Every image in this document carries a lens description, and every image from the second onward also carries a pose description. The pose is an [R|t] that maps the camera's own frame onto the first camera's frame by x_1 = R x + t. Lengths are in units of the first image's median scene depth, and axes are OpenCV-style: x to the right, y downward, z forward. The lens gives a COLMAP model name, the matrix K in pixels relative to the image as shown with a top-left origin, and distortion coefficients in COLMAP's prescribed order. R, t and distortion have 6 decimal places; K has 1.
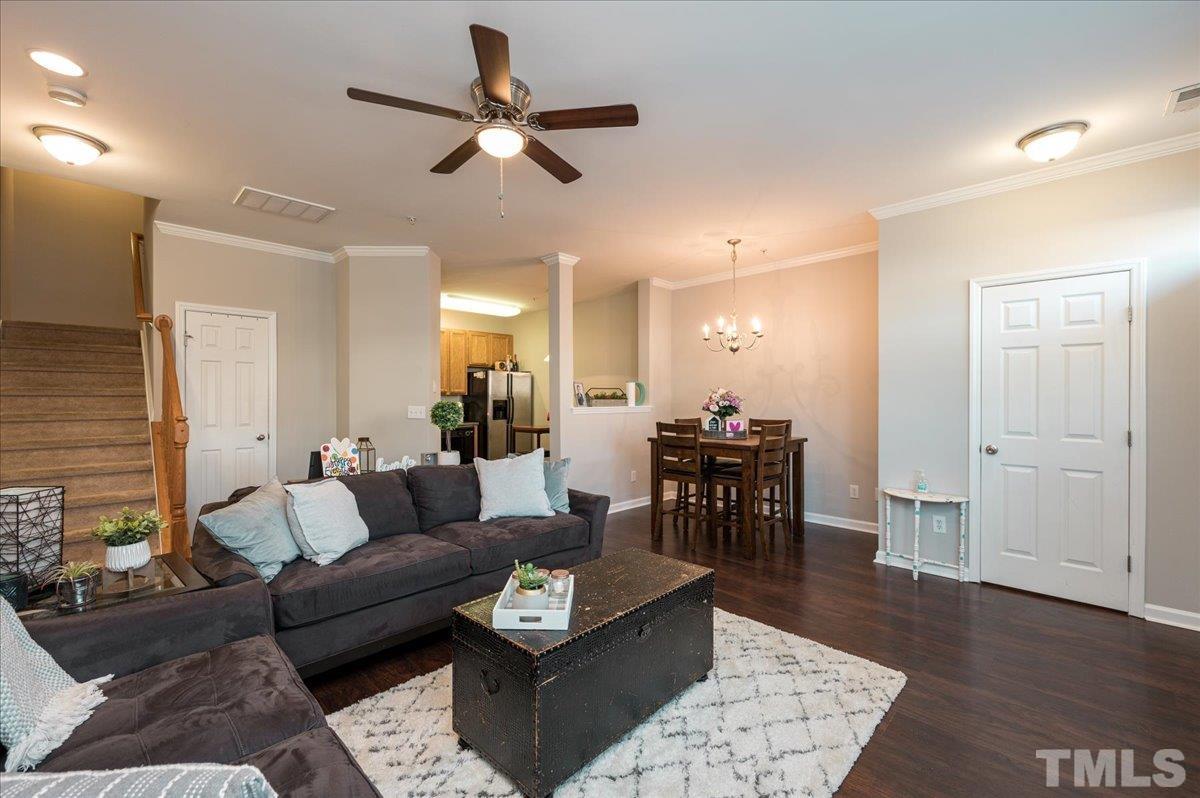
lens RADIAL K [[495.9, 0, 611.2], [0, 495.9, 398.7], [0, 0, 1]] dist [0.002144, -0.000743]
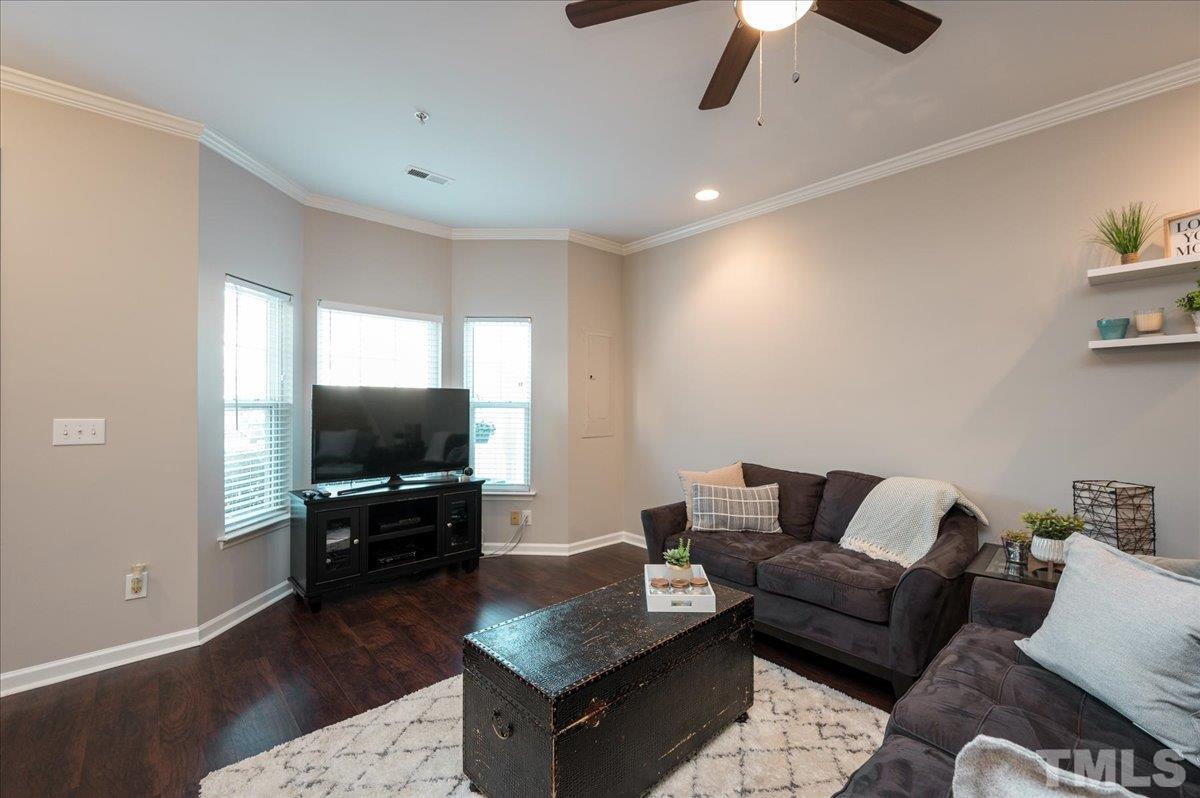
lens RADIAL K [[495.9, 0, 608.6], [0, 495.9, 403.8], [0, 0, 1]] dist [0.002144, -0.000743]
pose [[-0.998172, -0.003844, 0.060309, -0.024670], [-0.003569, 0.999983, 0.004663, -0.002769], [-0.060326, 0.004440, -0.998169, 0.830893]]
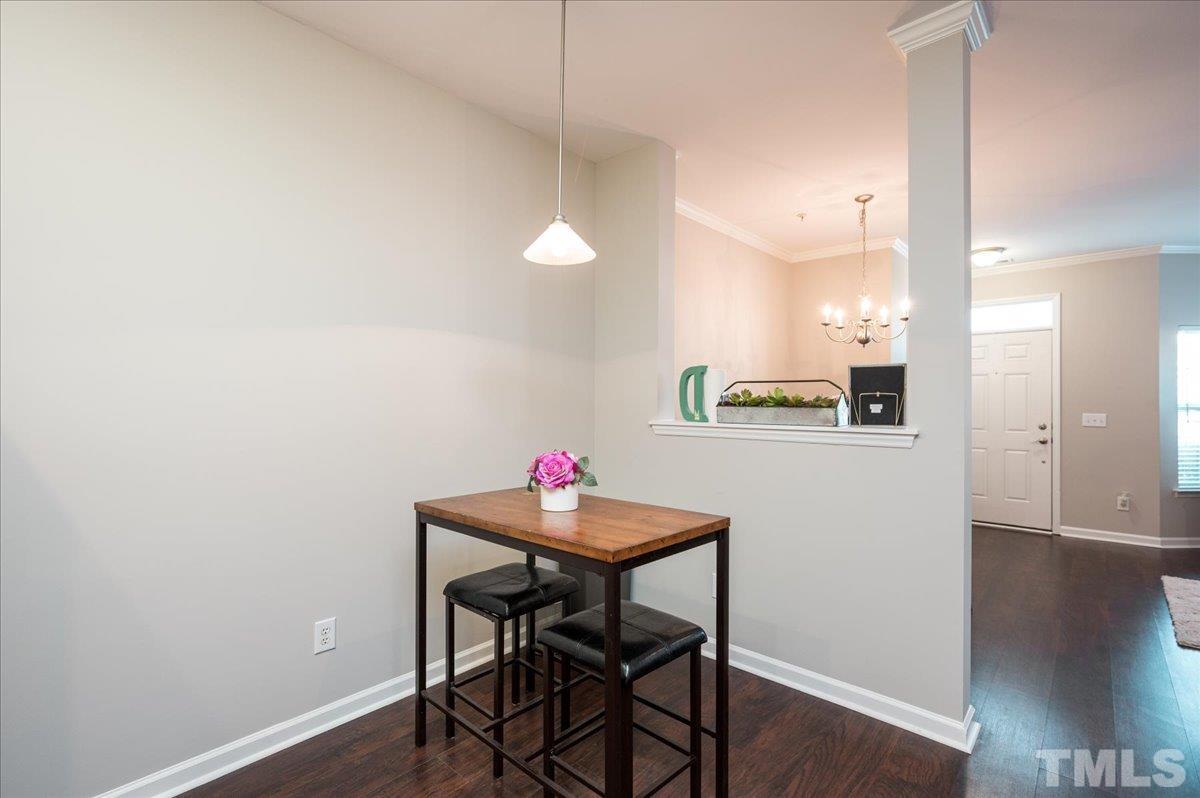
lens RADIAL K [[545.9, 0, 561.2], [0, 545.9, 399.2], [0, 0, 1]] dist [-0.012382, 0.001735]
pose [[0.001934, 0.004080, 0.999990, -0.580228], [-0.001194, 0.999991, -0.004078, -0.007943], [-0.999997, -0.001186, 0.001939, 1.463852]]
